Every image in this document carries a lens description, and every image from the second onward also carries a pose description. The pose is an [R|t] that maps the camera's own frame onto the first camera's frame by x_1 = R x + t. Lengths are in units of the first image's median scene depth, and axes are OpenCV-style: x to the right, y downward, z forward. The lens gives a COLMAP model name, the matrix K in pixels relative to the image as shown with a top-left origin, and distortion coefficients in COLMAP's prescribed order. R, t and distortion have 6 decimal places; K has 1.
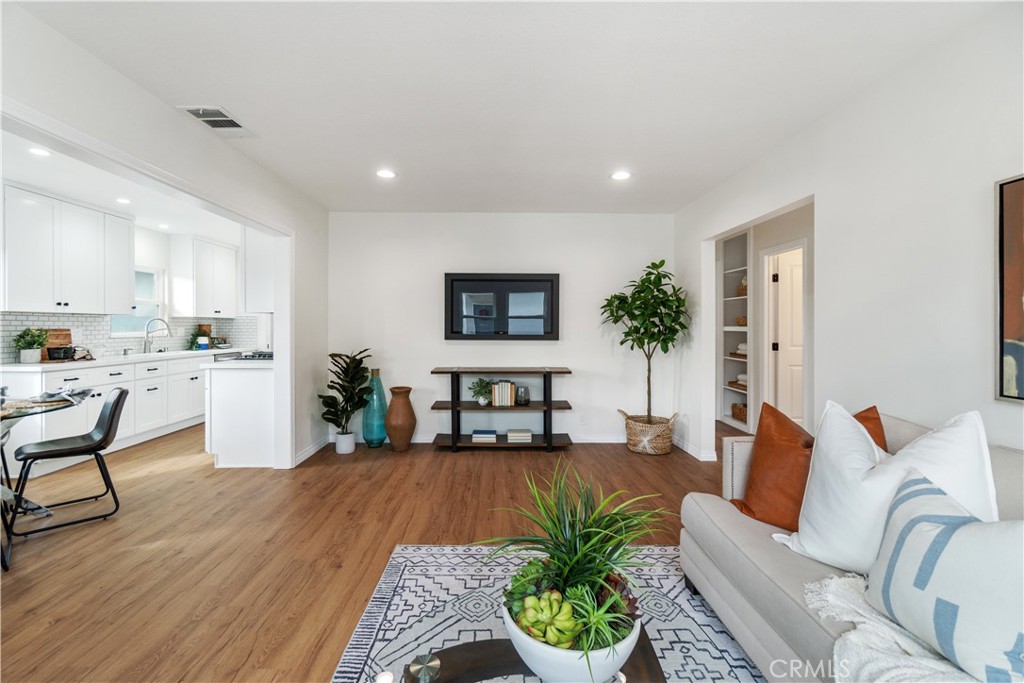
lens RADIAL K [[443.7, 0, 493.6], [0, 443.7, 323.9], [0, 0, 1]] dist [-0.006910, 0.001614]
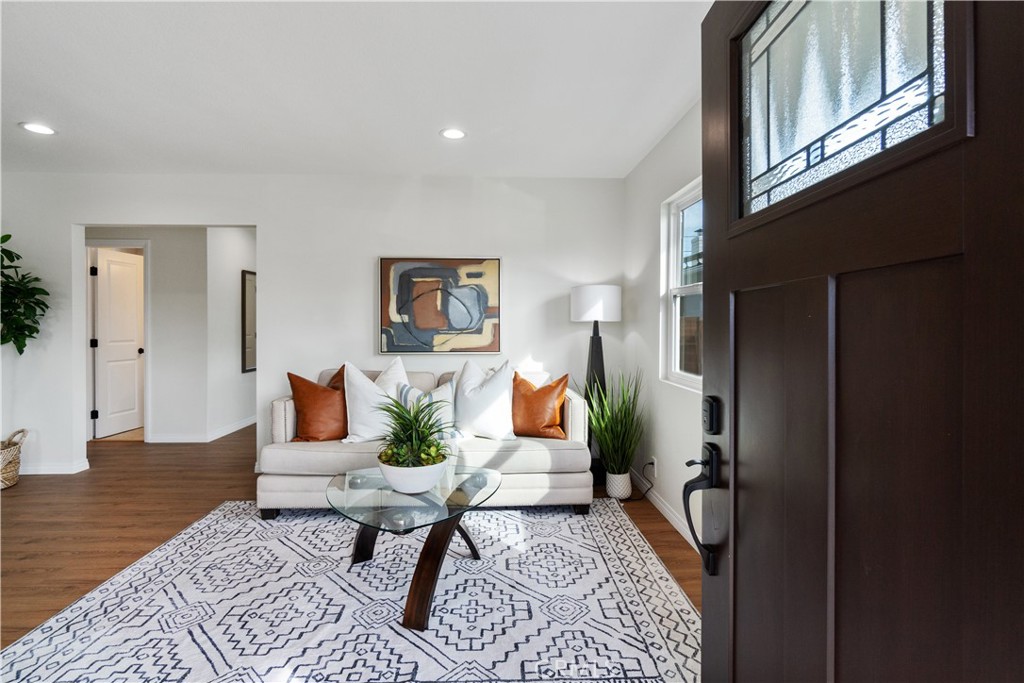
lens RADIAL K [[476.6, 0, 512.8], [0, 476.6, 340.6], [0, 0, 1]] dist [-0.015530, 0.002969]
pose [[-0.043512, -0.032901, 0.998511, -0.451420], [-0.008455, 0.999434, 0.032563, 0.005208], [-0.999017, -0.007025, -0.043766, 0.150303]]
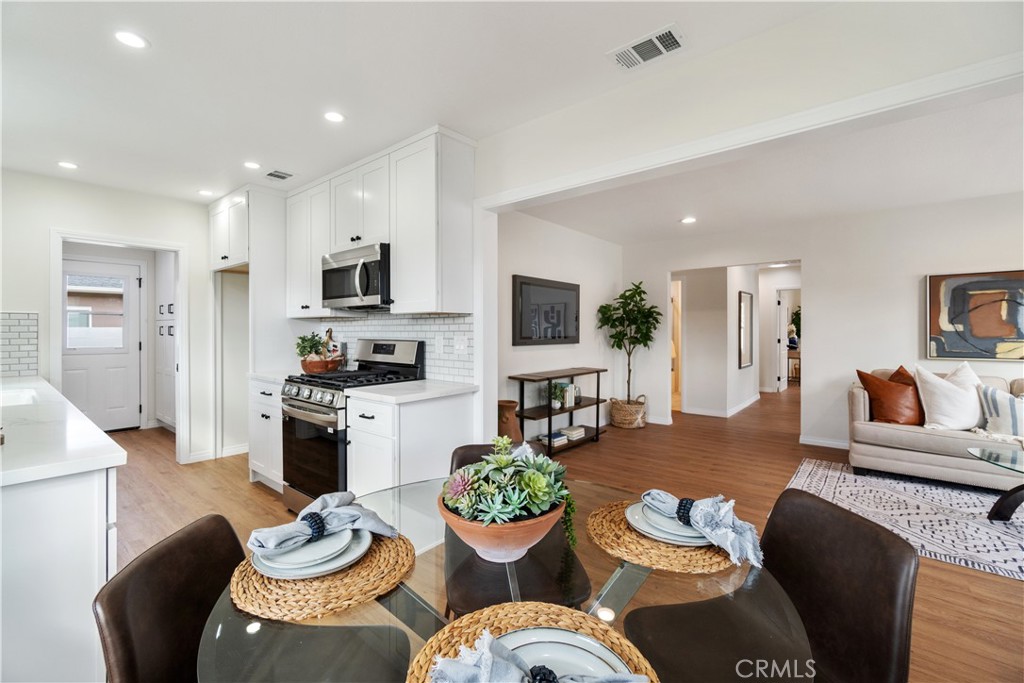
lens RADIAL K [[443.7, 0, 496.4], [0, 443.7, 331.3], [0, 0, 1]] dist [-0.006910, 0.001614]
pose [[0.655884, -0.004536, 0.754848, -0.871072], [-0.002031, 0.999968, 0.007774, -0.002856], [-0.754859, -0.006632, 0.655854, 0.426775]]
